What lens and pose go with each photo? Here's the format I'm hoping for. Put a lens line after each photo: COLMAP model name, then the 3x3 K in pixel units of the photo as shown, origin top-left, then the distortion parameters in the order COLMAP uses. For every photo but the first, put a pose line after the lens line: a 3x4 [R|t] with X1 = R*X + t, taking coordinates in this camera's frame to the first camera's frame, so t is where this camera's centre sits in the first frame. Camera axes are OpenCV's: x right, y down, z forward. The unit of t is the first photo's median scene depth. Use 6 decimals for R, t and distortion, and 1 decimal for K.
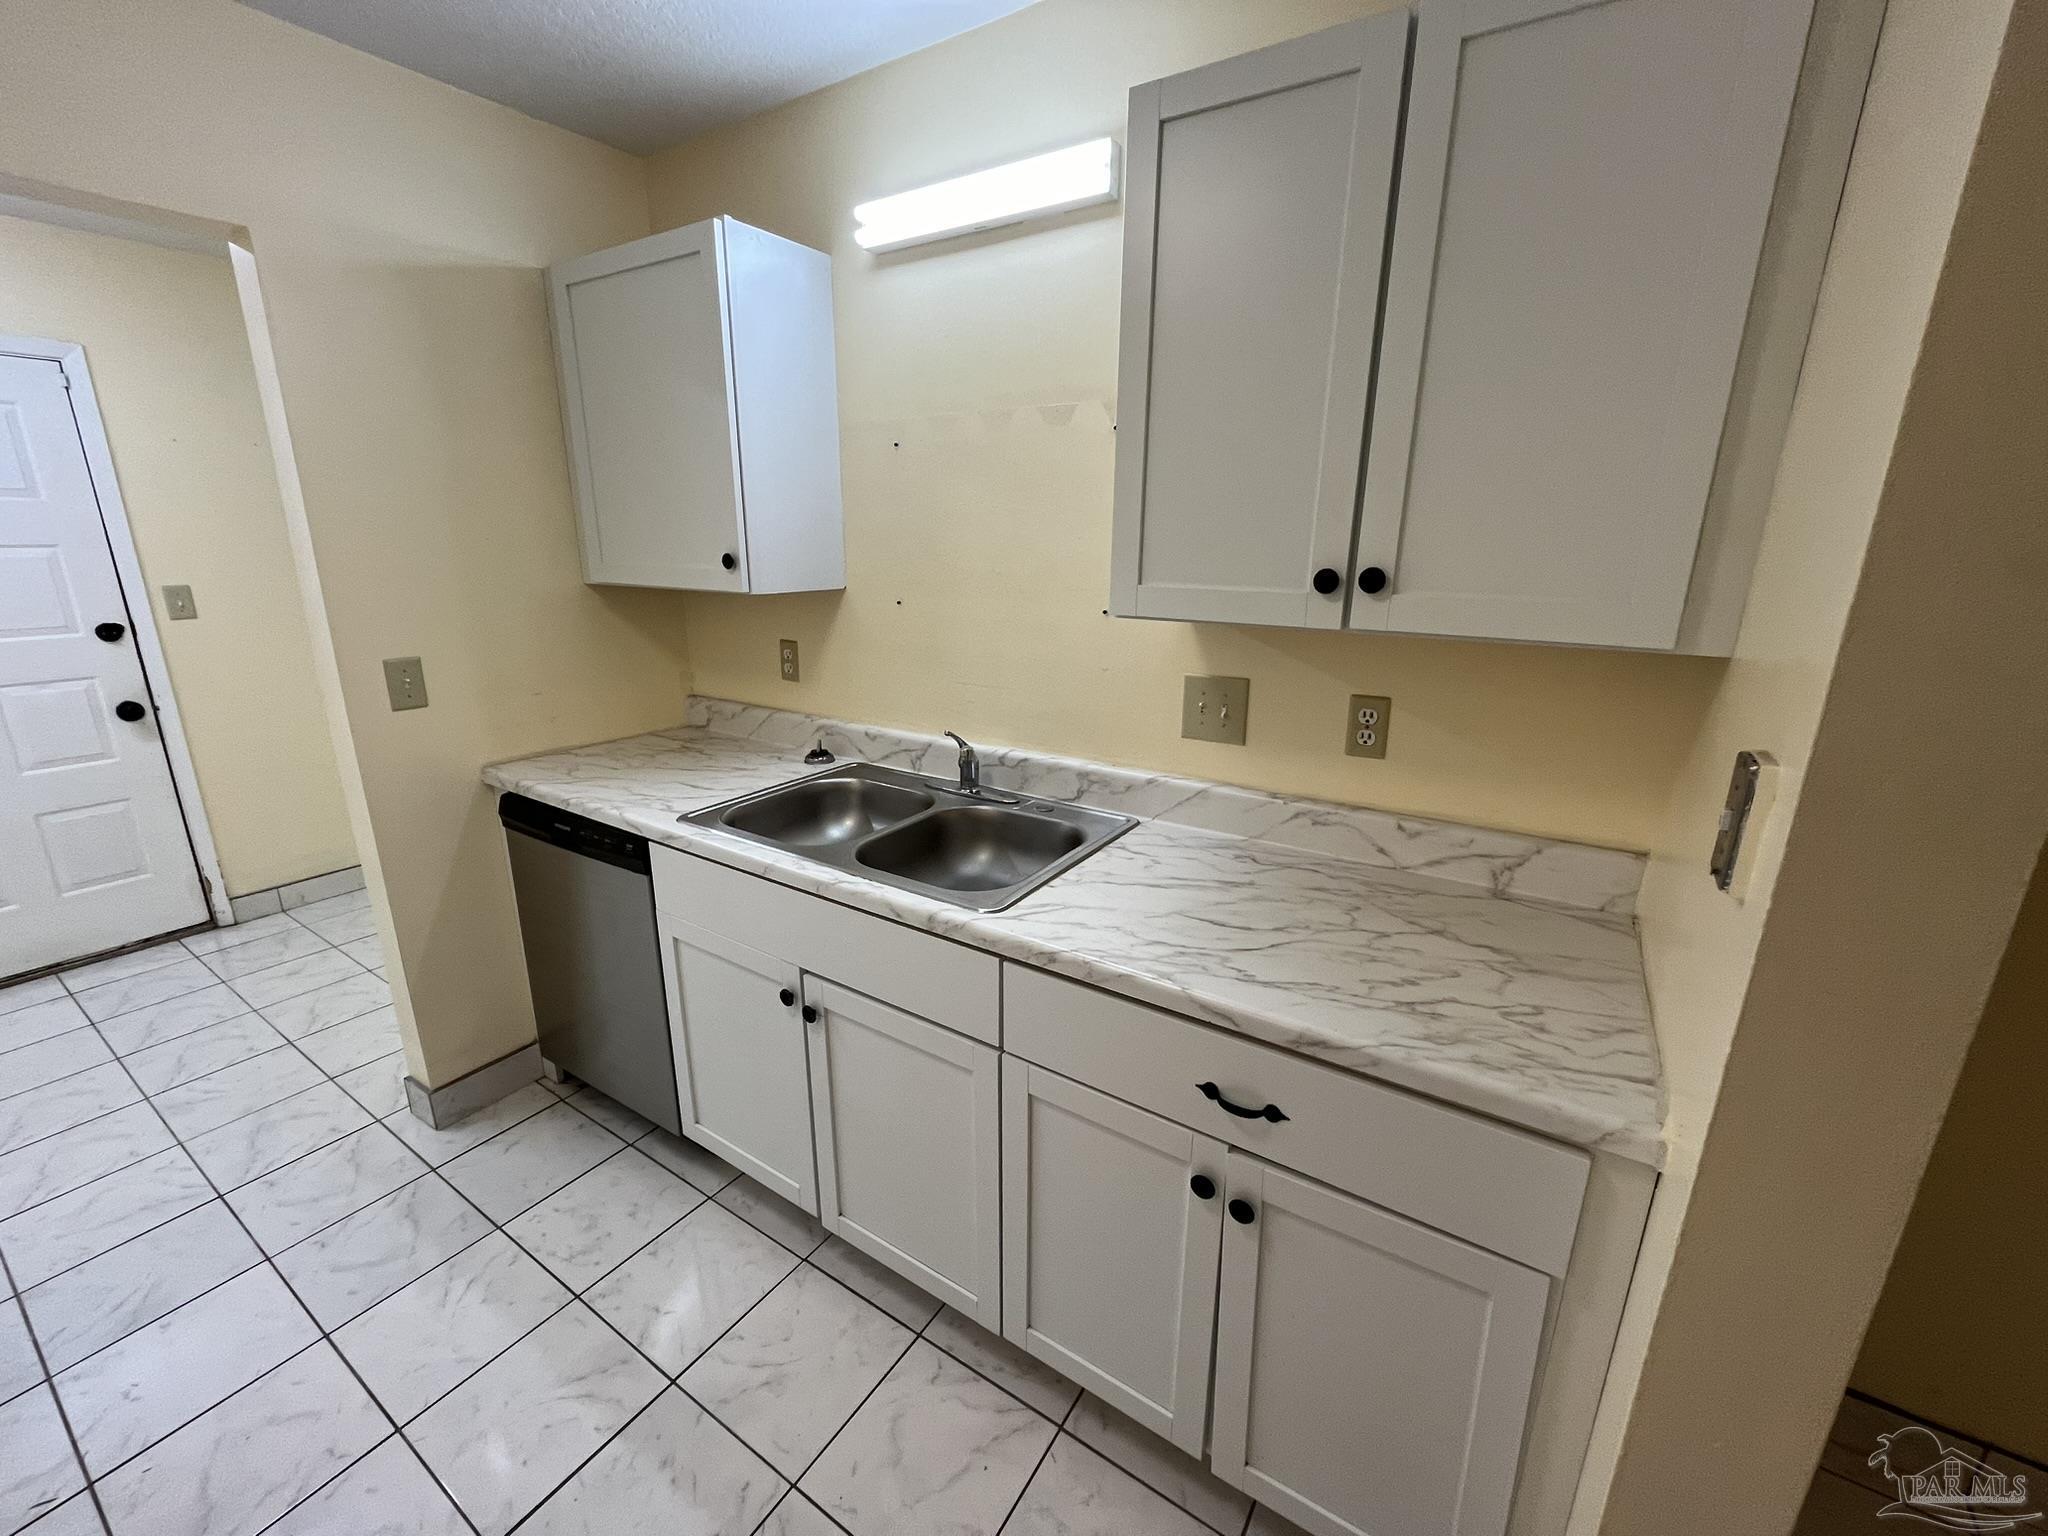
lens RADIAL K [[829.8, 0, 1017.5], [0, 829.8, 767.8], [0, 0, 1]] dist [-0.004464, -0.000205]
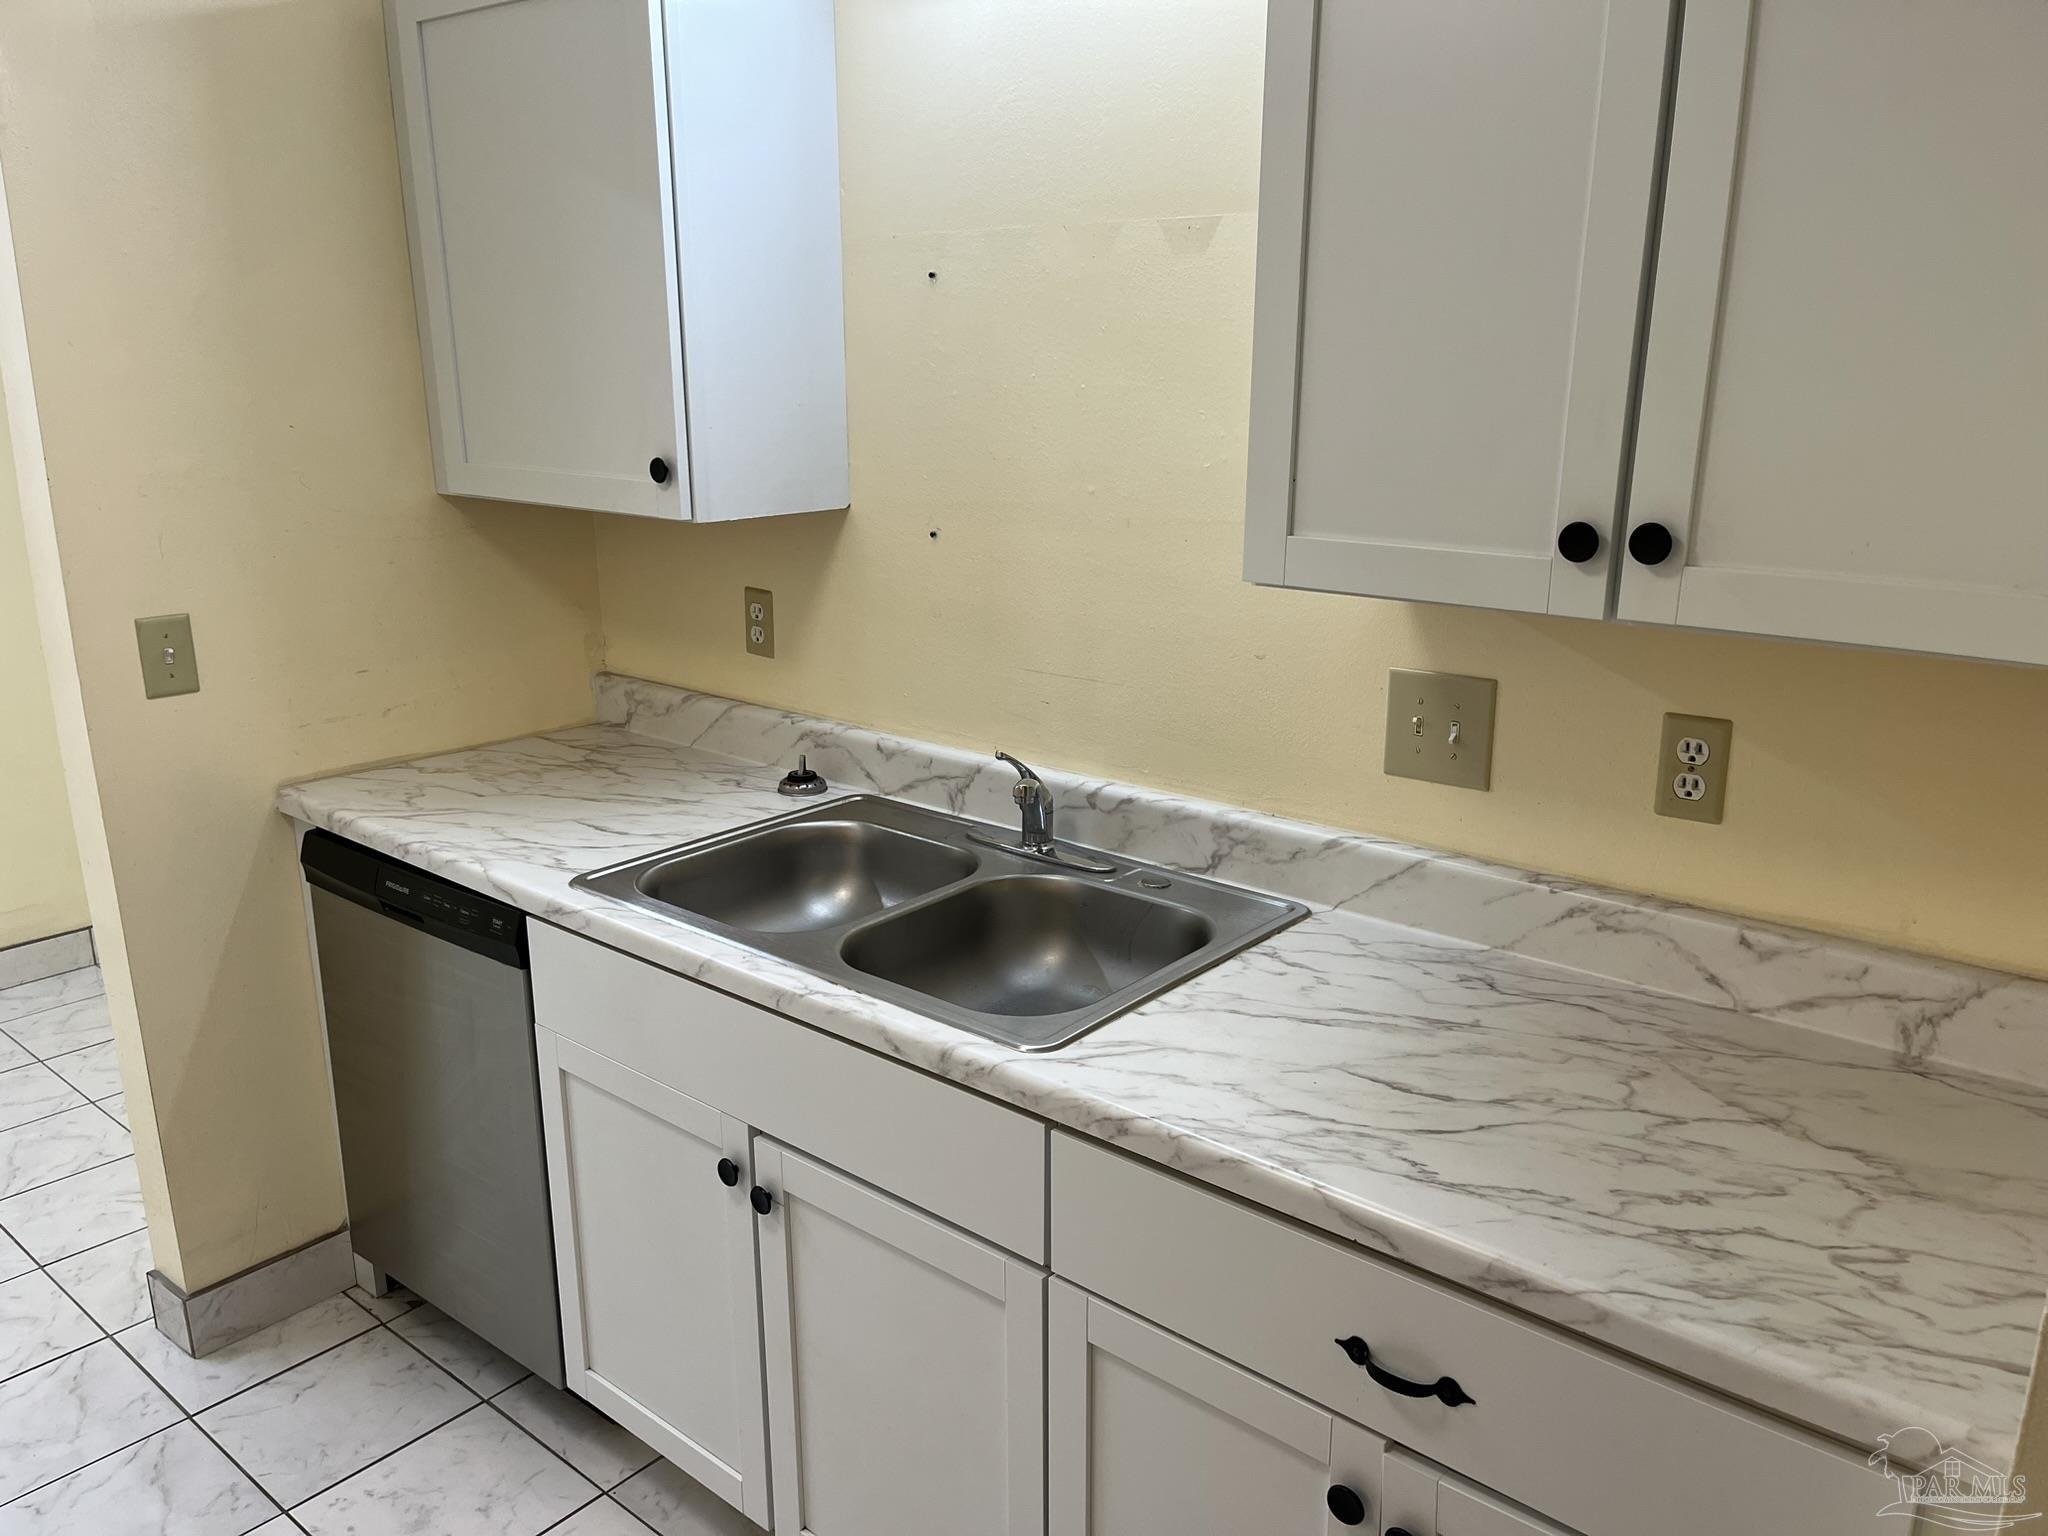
lens RADIAL K [[1552.3, 0, 1017.7], [0, 1552.3, 783.5], [0, 0, 1]] dist [0.077186, -0.108041]
pose [[0.992245, 0.025338, -0.121690, 0.070844], [-0.024922, 0.999677, 0.004942, -0.027594], [0.121776, -0.001871, 0.992556, -0.141201]]
